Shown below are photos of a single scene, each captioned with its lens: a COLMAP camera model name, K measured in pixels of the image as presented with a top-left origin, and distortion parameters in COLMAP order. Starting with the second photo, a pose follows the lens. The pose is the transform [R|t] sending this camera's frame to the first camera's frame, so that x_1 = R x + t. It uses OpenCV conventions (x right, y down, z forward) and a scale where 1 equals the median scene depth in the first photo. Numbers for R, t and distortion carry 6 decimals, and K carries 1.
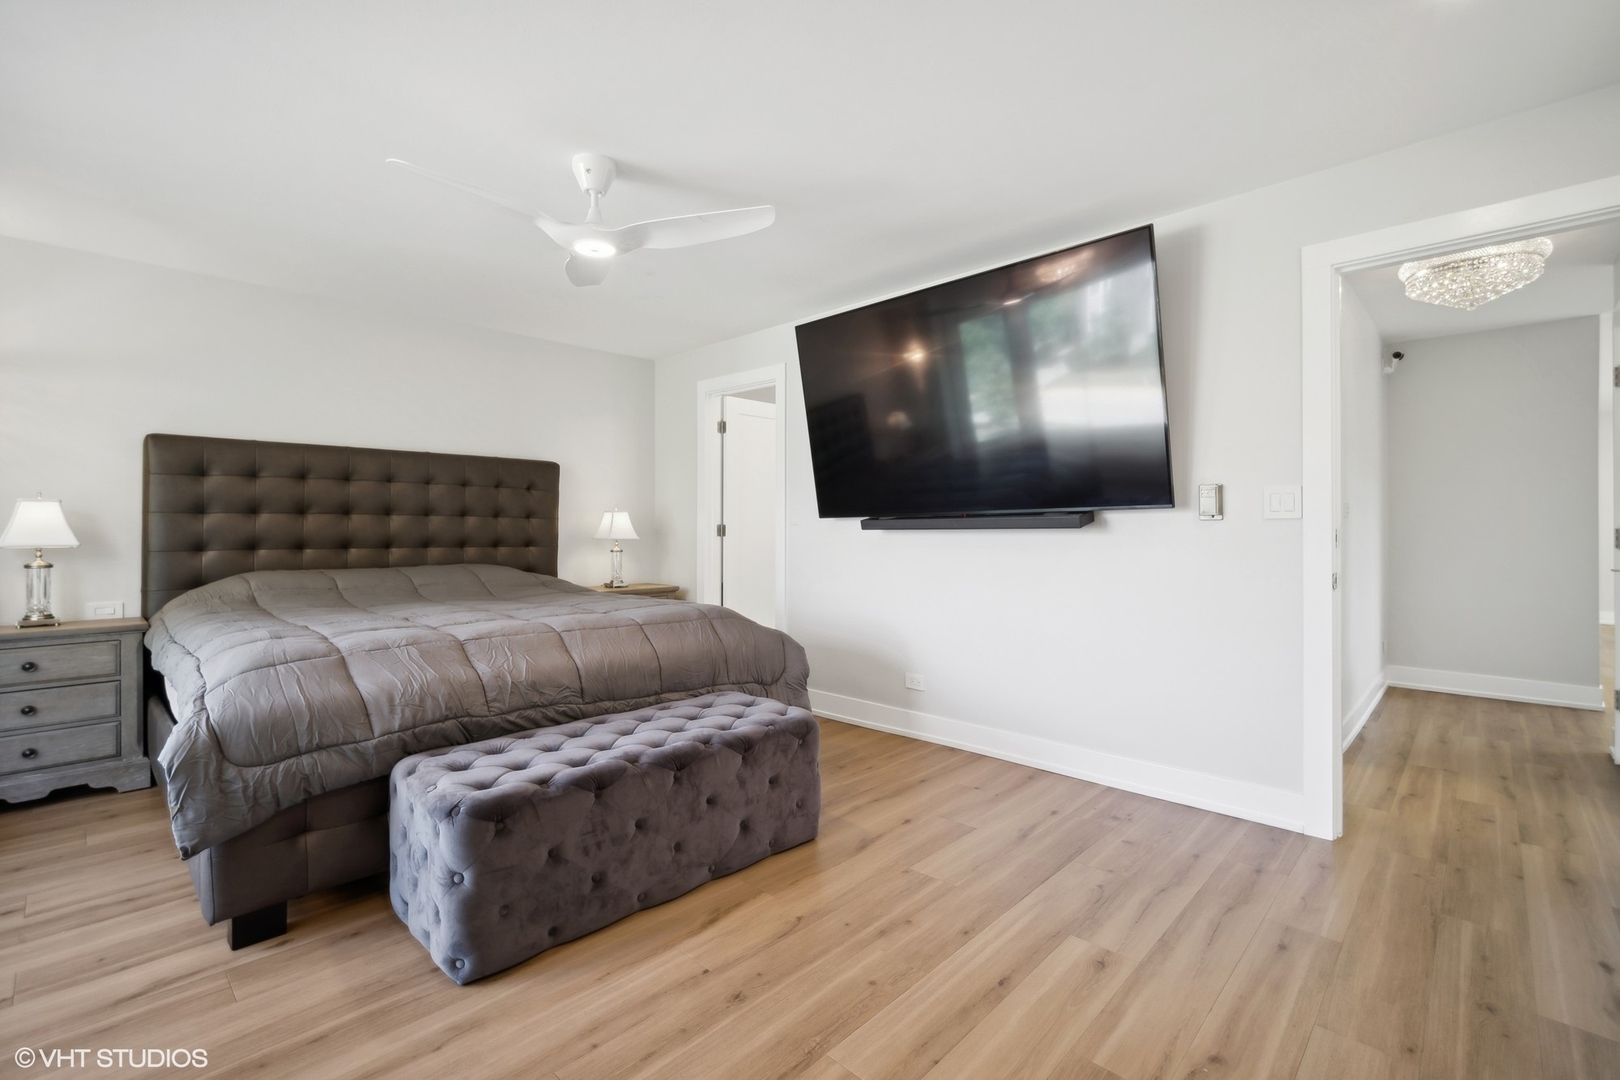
lens RADIAL K [[704.4, 0, 821.5], [0, 704.4, 479.0], [0, 0, 1]] dist [0.009395, 0.000960]
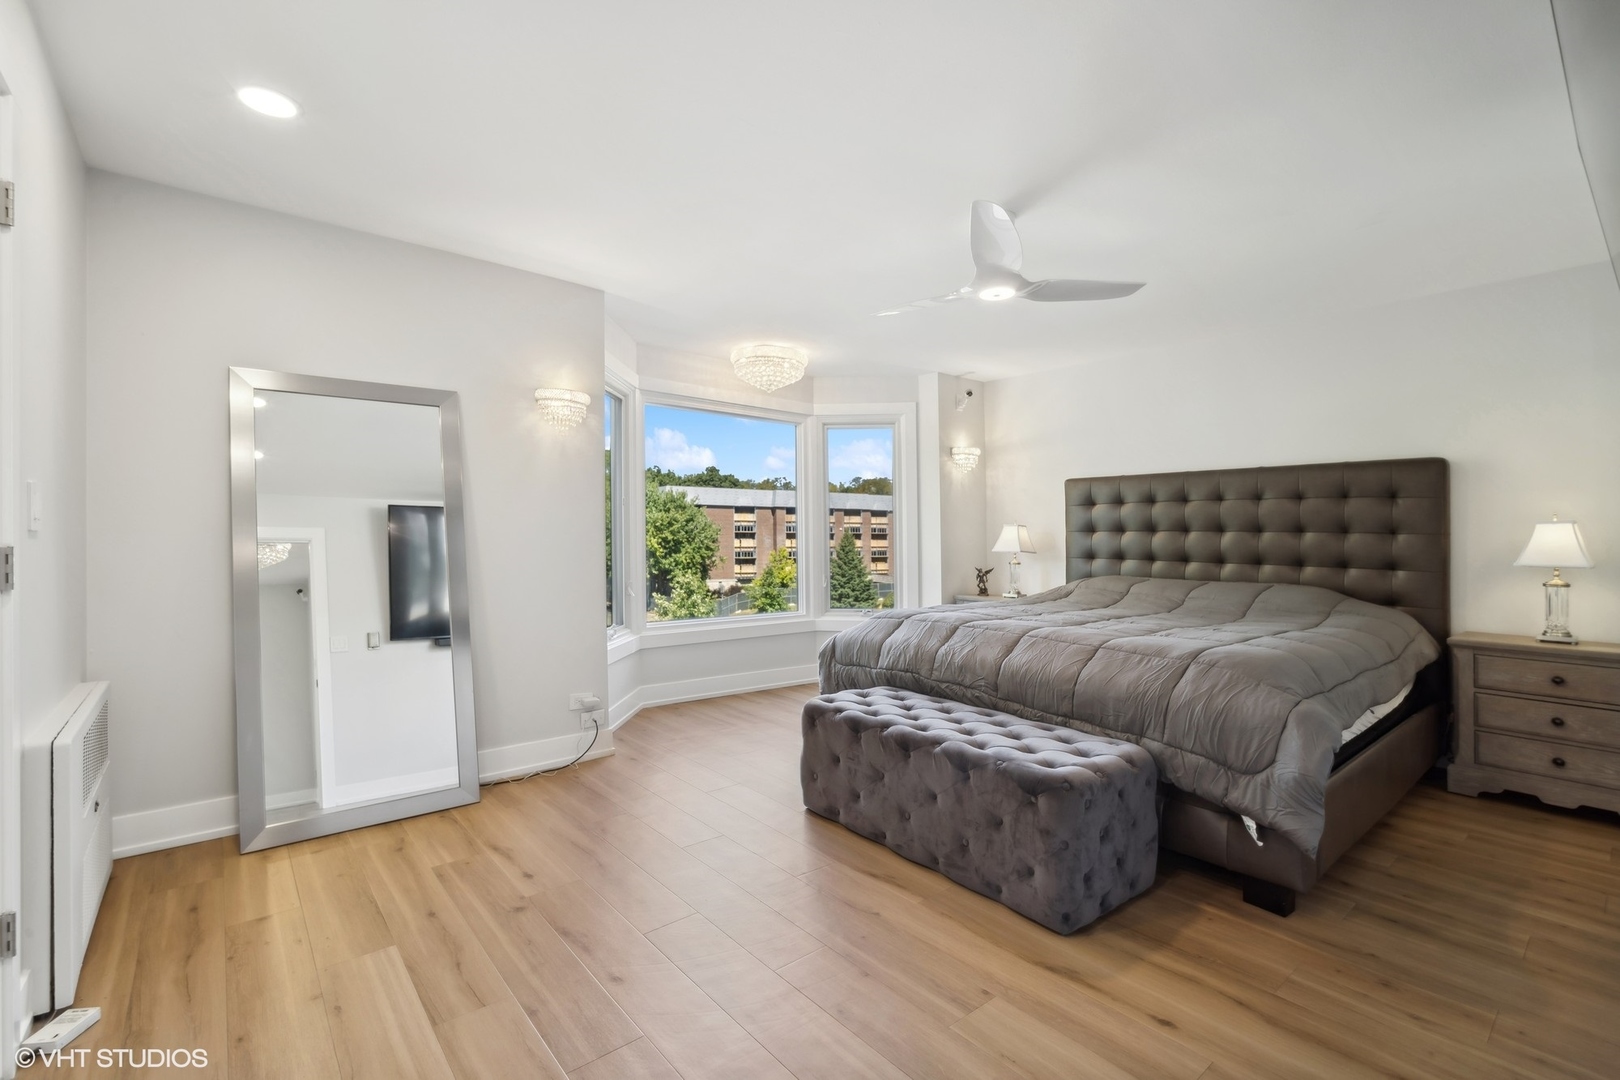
lens RADIAL K [[704.4, 0, 808.7], [0, 704.4, 543.9], [0, 0, 1]] dist [0.009395, 0.000960]
pose [[-0.099703, 0.003738, -0.995010, 0.498306], [0.058553, 0.998282, -0.002117, 0.035875], [0.993293, -0.058472, -0.099751, 0.510163]]
